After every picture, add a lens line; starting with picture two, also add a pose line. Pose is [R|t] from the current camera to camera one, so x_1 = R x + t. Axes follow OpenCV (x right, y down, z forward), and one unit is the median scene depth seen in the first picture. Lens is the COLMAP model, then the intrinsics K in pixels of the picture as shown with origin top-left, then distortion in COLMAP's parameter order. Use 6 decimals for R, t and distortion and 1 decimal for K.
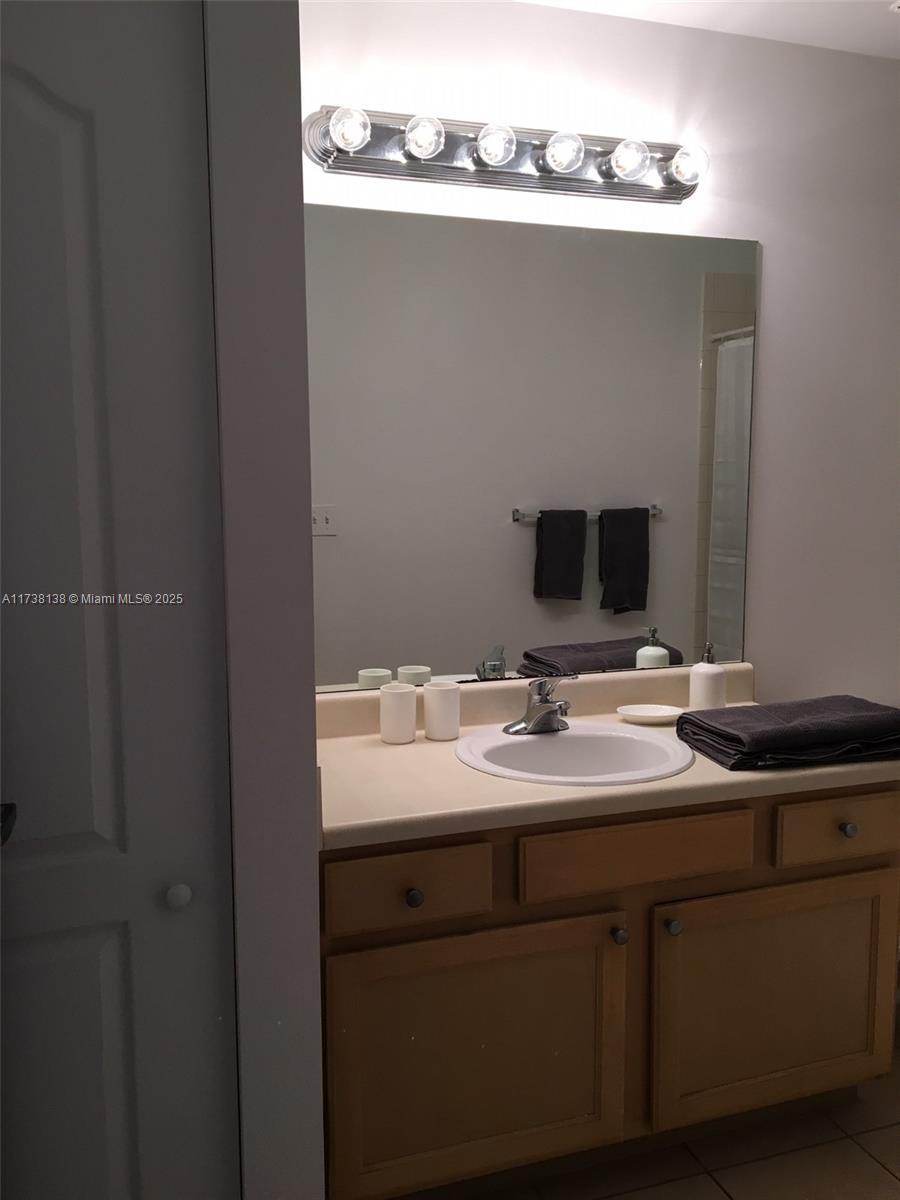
lens RADIAL K [[1007.2, 0, 455.5], [0, 1007.2, 597.8], [0, 0, 1]] dist [0.084131, -0.118031]
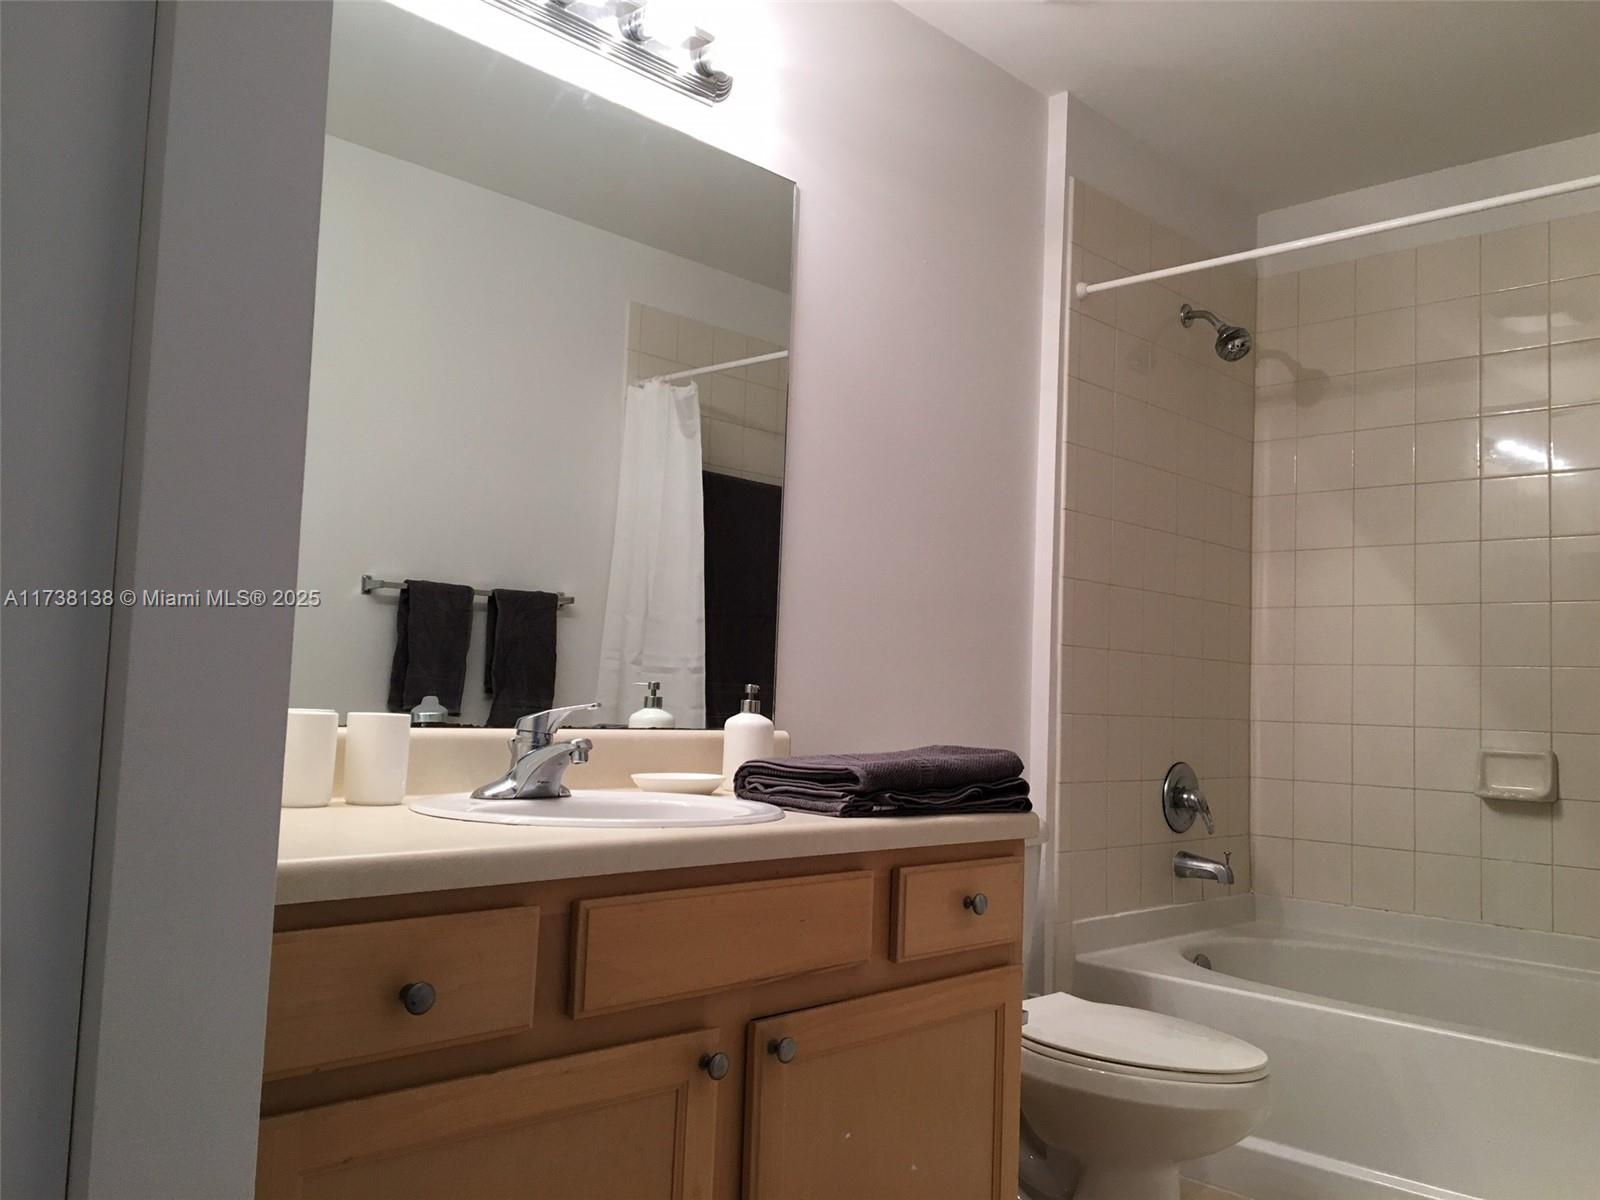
lens RADIAL K [[1343.0, 0, 801.5], [0, 1343.0, 603.0], [0, 0, 1]] dist [0.084131, -0.118031]
pose [[0.884658, 0.072759, 0.460529, -0.185649], [0.016668, 0.982182, -0.187194, 0.195029], [-0.465943, 0.173279, 0.867682, 0.183706]]
